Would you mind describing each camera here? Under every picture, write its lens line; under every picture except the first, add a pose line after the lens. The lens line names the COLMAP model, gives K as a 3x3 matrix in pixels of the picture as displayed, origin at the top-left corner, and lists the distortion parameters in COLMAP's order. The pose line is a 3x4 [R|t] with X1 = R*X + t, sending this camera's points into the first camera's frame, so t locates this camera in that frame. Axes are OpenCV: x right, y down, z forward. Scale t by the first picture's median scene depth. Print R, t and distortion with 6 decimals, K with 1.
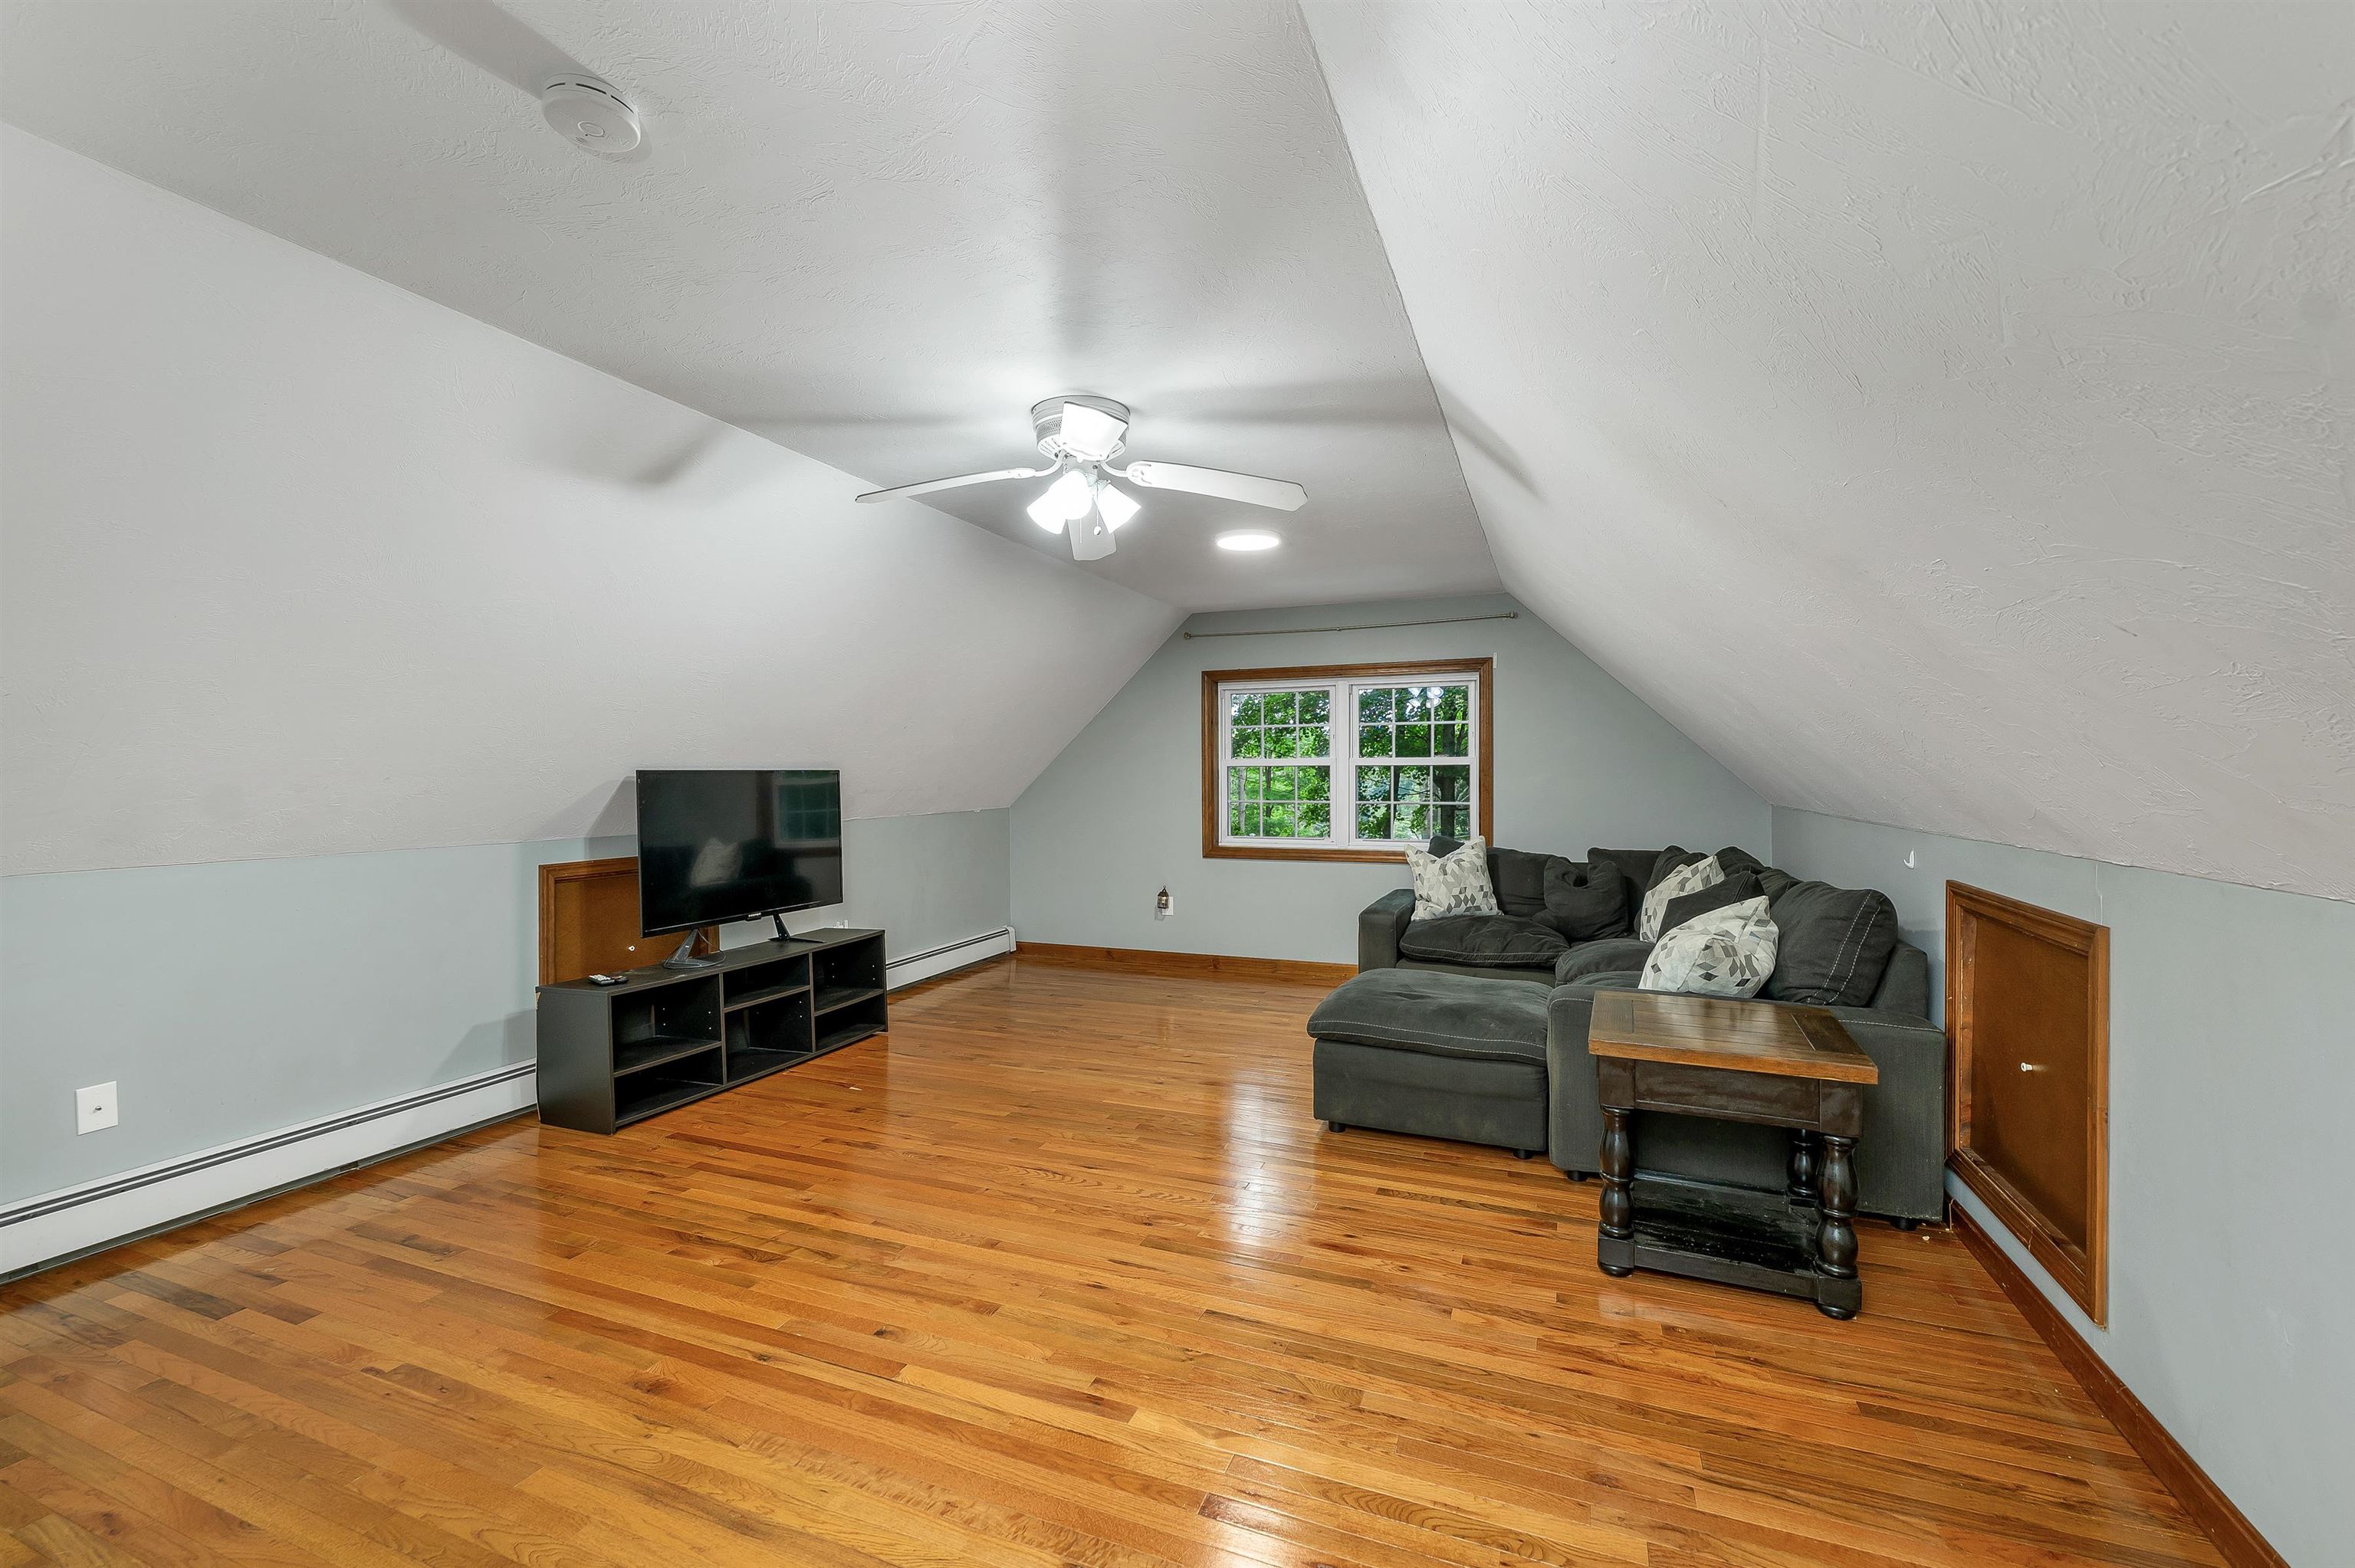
lens RADIAL K [[974.9, 0, 1168.5], [0, 974.9, 785.2], [0, 0, 1]] dist [-0.000488, -0.000245]
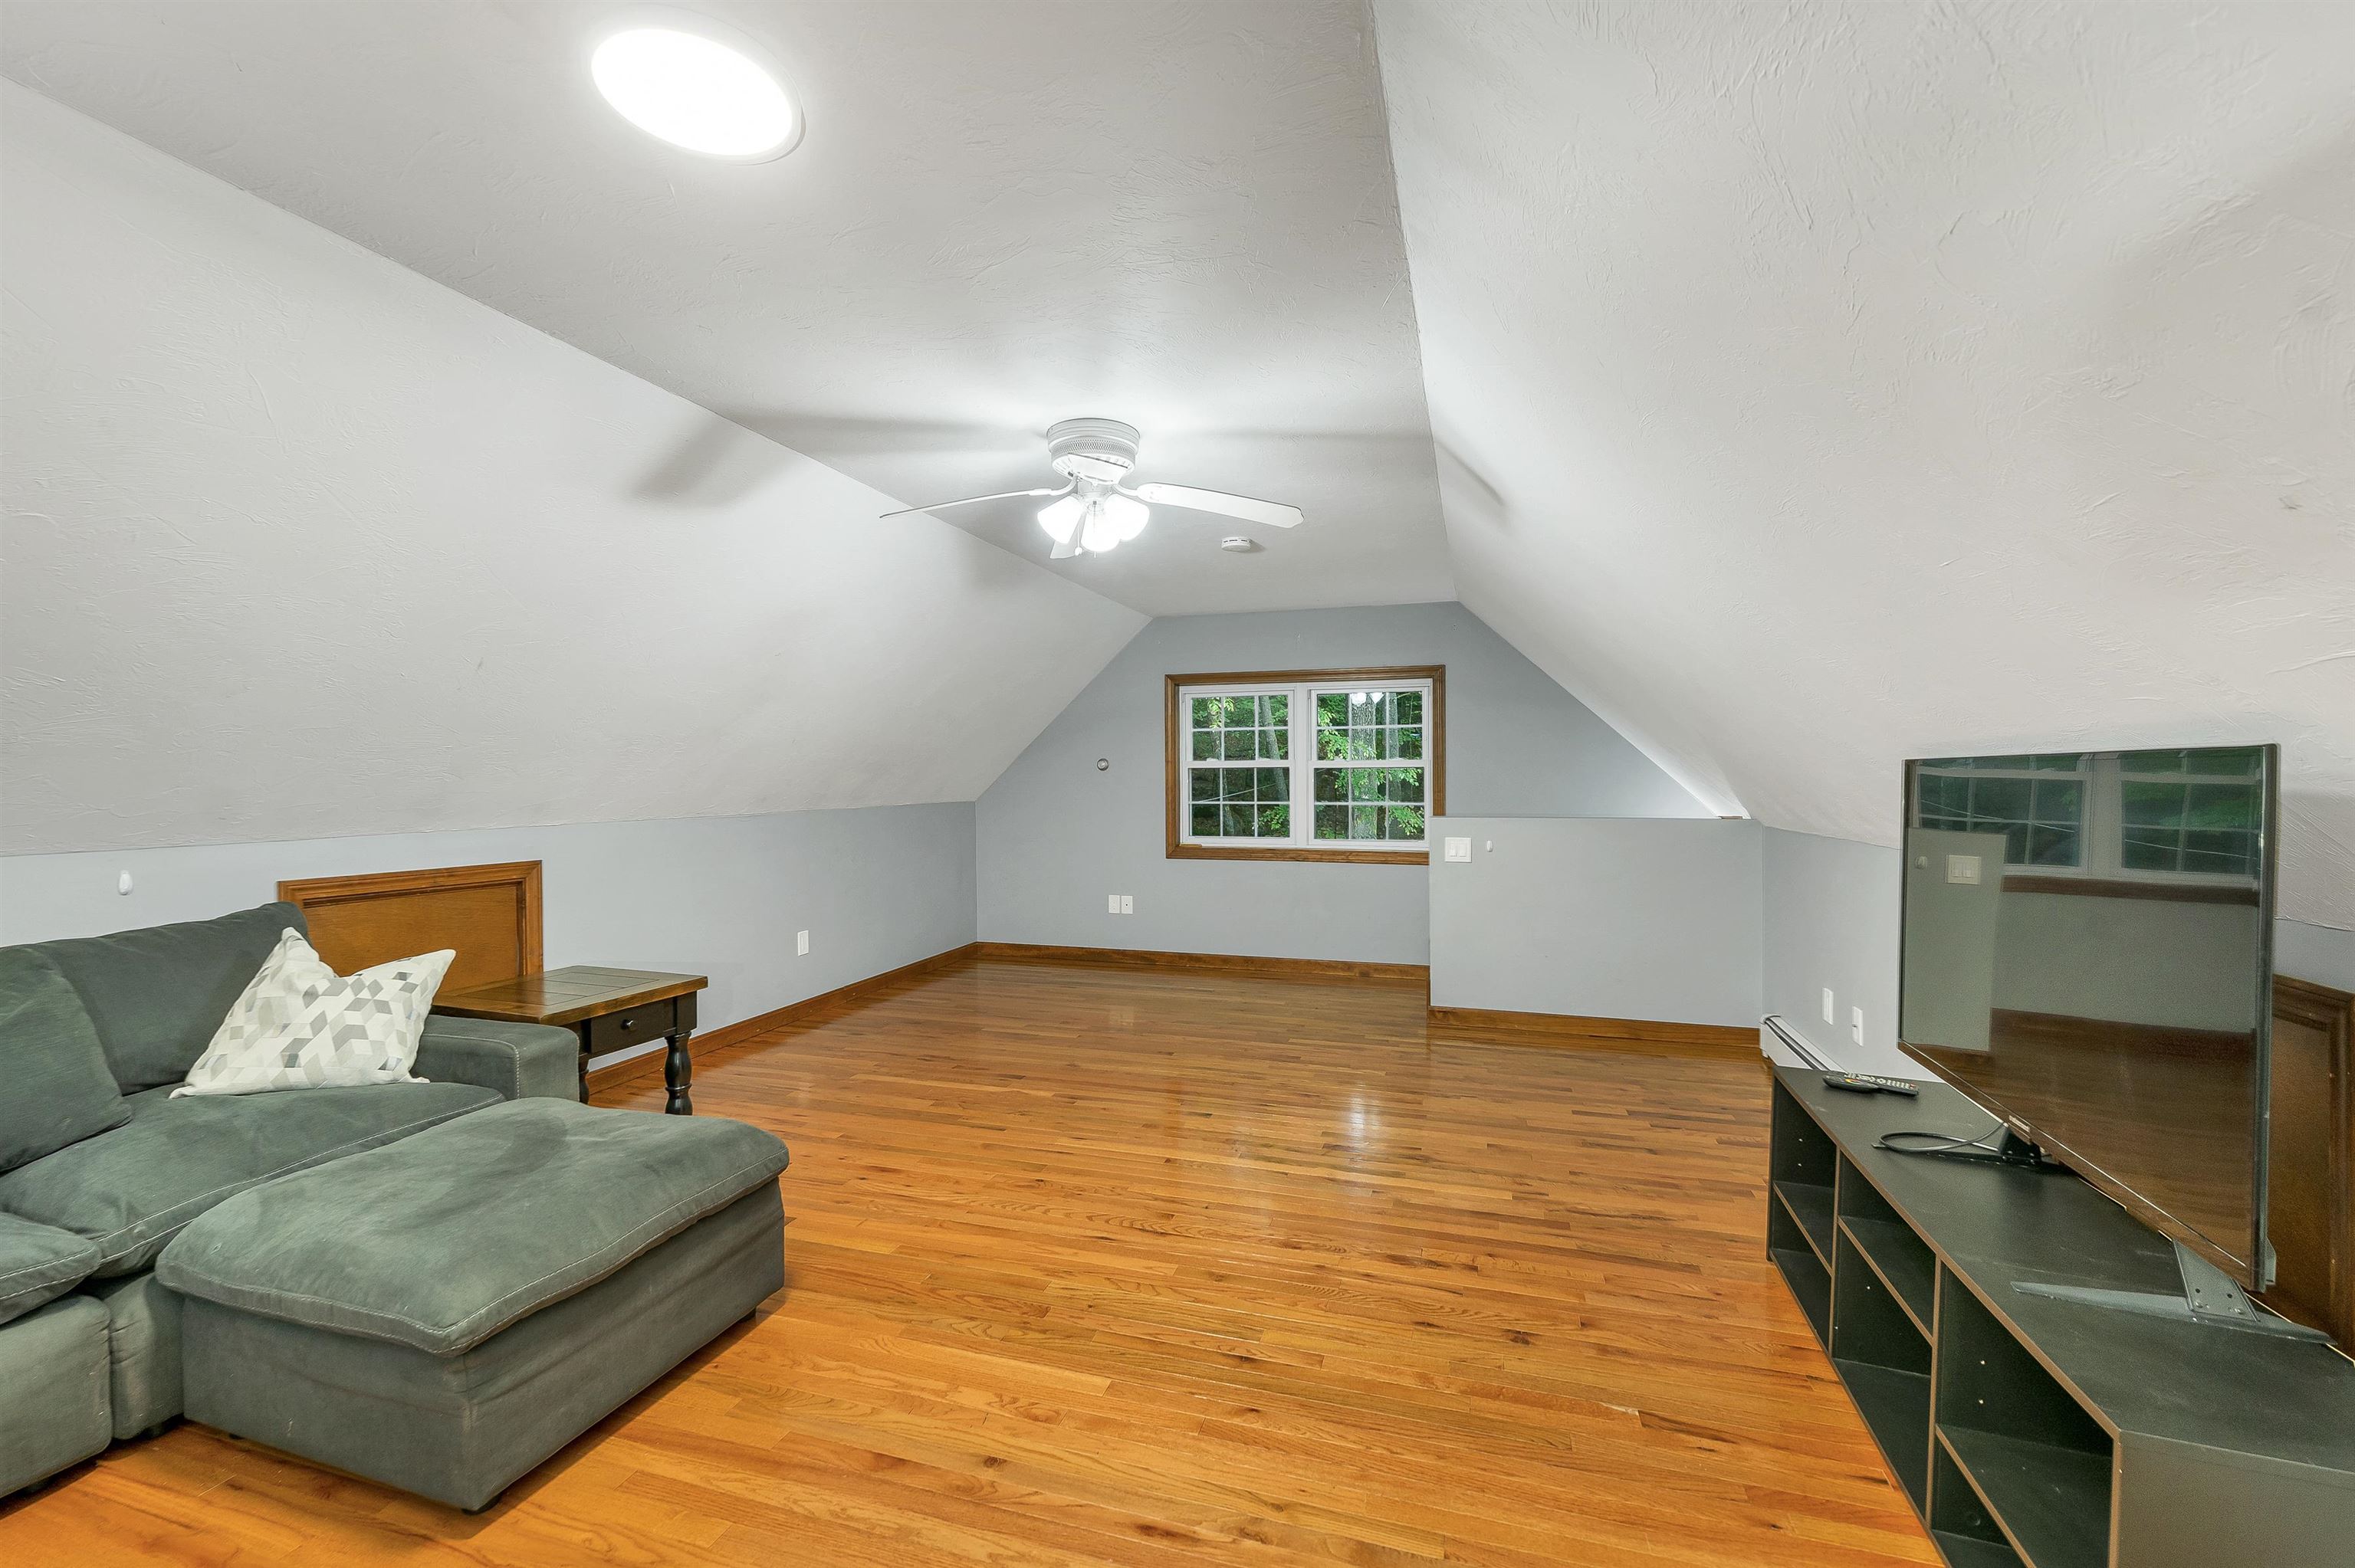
lens RADIAL K [[994.6, 0, 1175.5], [0, 994.6, 789.5], [0, 0, 1]] dist [0.002123, 0.000161]
pose [[-0.996478, 0.011299, -0.083087, -0.074245], [0.009557, 0.999727, 0.021331, -0.016701], [0.083306, 0.020462, -0.996314, 1.849693]]
